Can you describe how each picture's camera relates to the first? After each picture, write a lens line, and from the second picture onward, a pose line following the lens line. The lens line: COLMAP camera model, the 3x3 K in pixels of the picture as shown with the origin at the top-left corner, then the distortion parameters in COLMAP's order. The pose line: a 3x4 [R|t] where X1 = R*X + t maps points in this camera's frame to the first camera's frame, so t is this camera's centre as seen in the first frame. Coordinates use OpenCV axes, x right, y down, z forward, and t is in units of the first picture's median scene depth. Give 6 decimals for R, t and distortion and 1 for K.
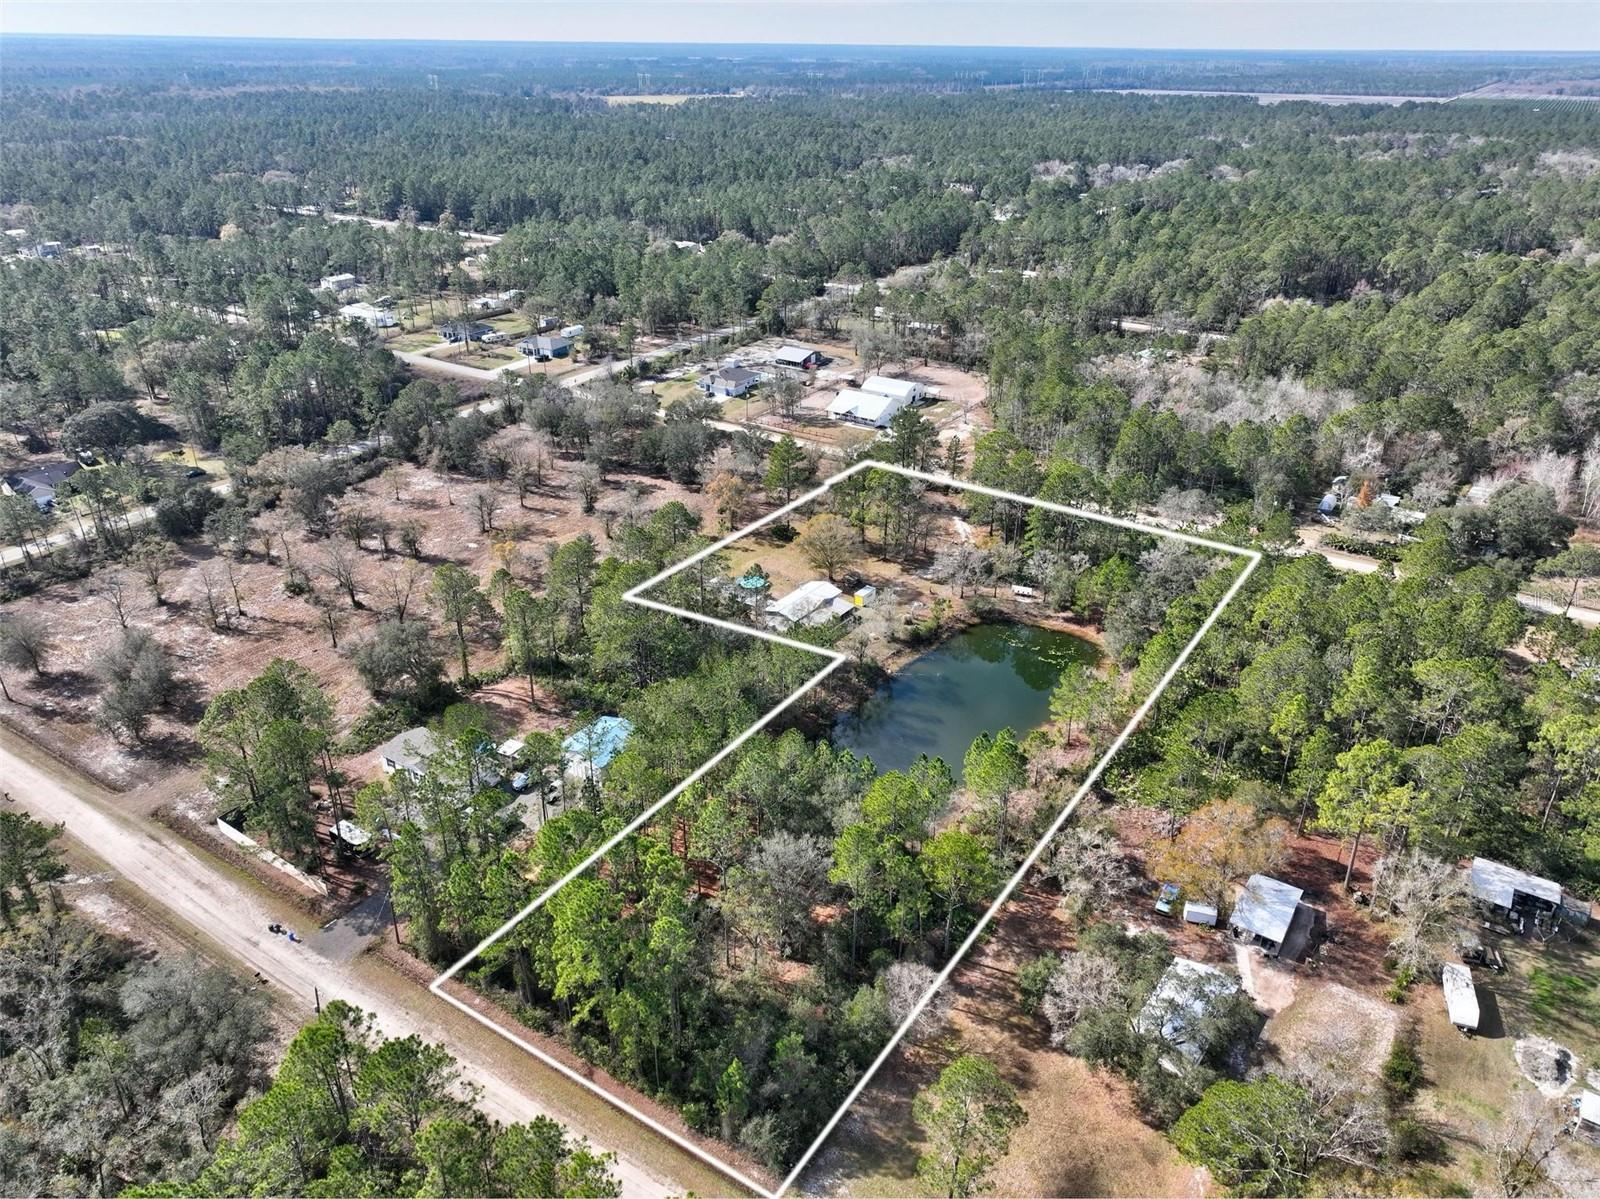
lens RADIAL K [[1133.7, 0, 800.0], [0, 1133.7, 599.5], [0, 0, 1]] dist [-0.006794, 0.025822]
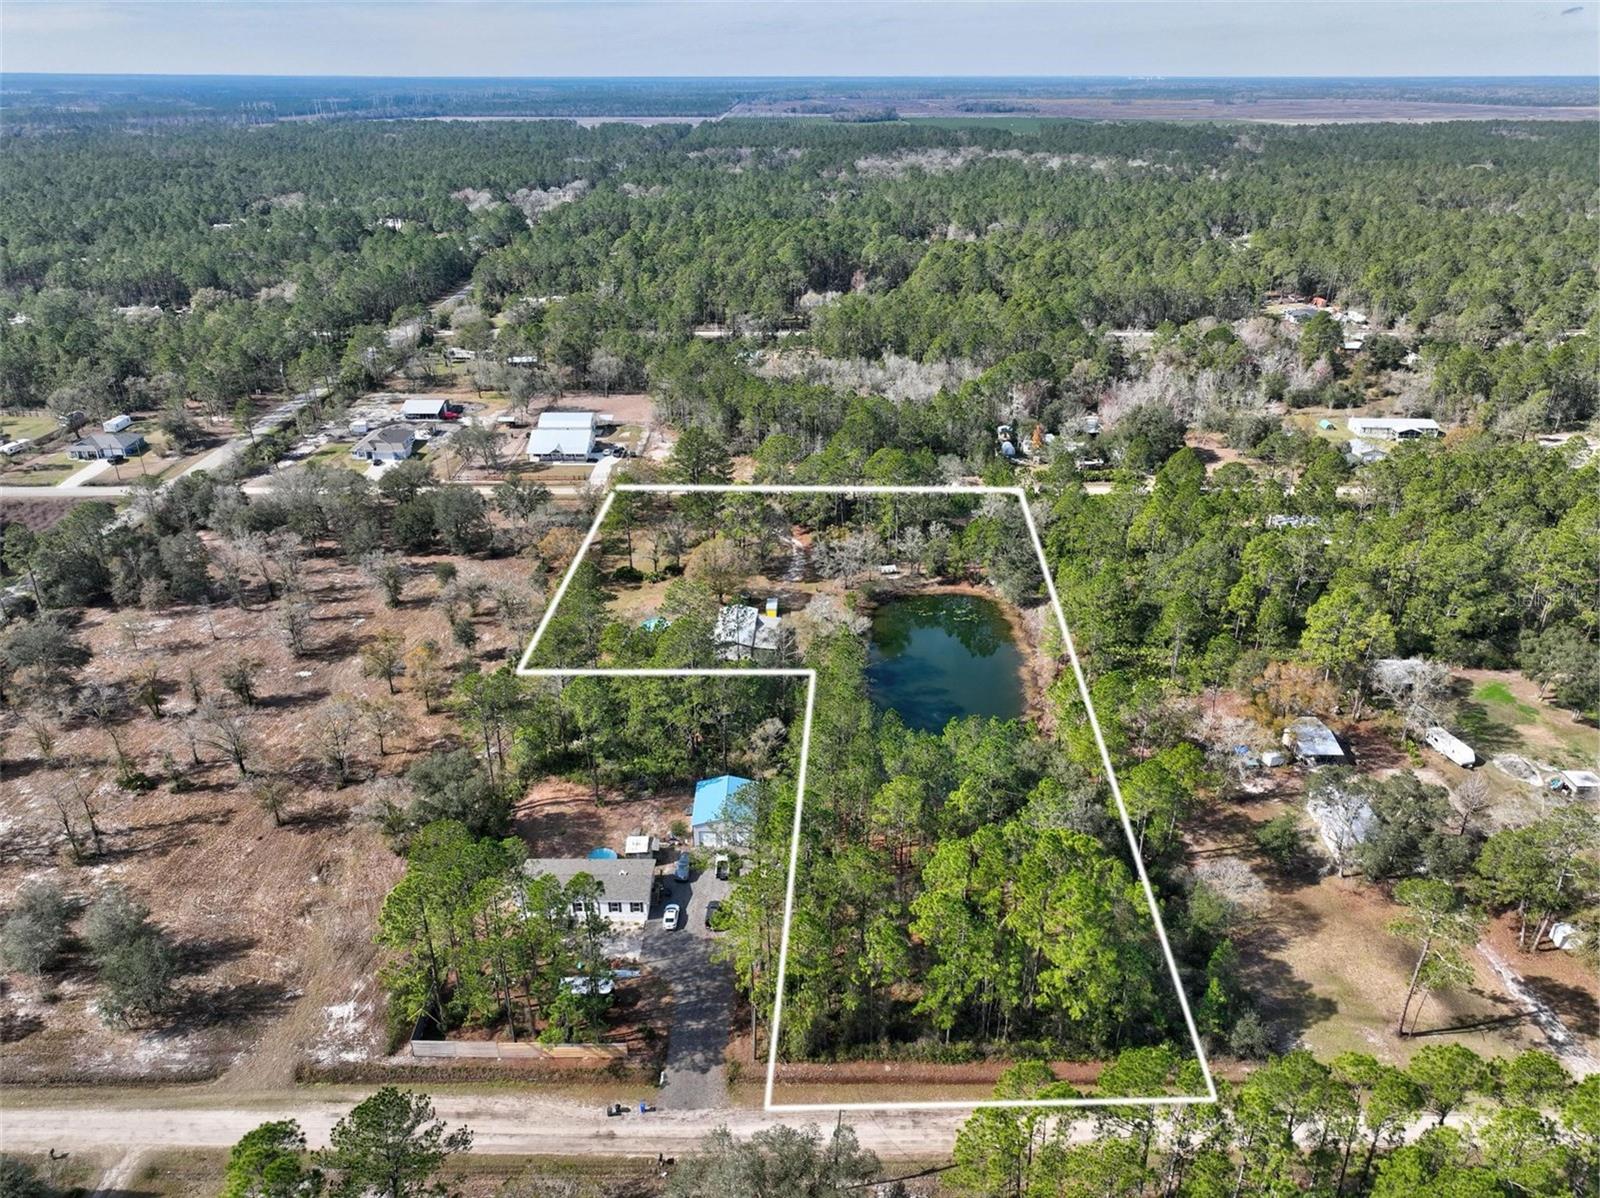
lens RADIAL K [[1133.7, 0, 800.0], [0, 1133.7, 599.0], [0, 0, 1]] dist [-0.006794, 0.025822]
pose [[0.832954, -0.241769, 0.497729, -0.289275], [0.251832, 0.966577, 0.048065, -0.036729], [-0.492714, 0.085309, 0.866000, 0.070030]]
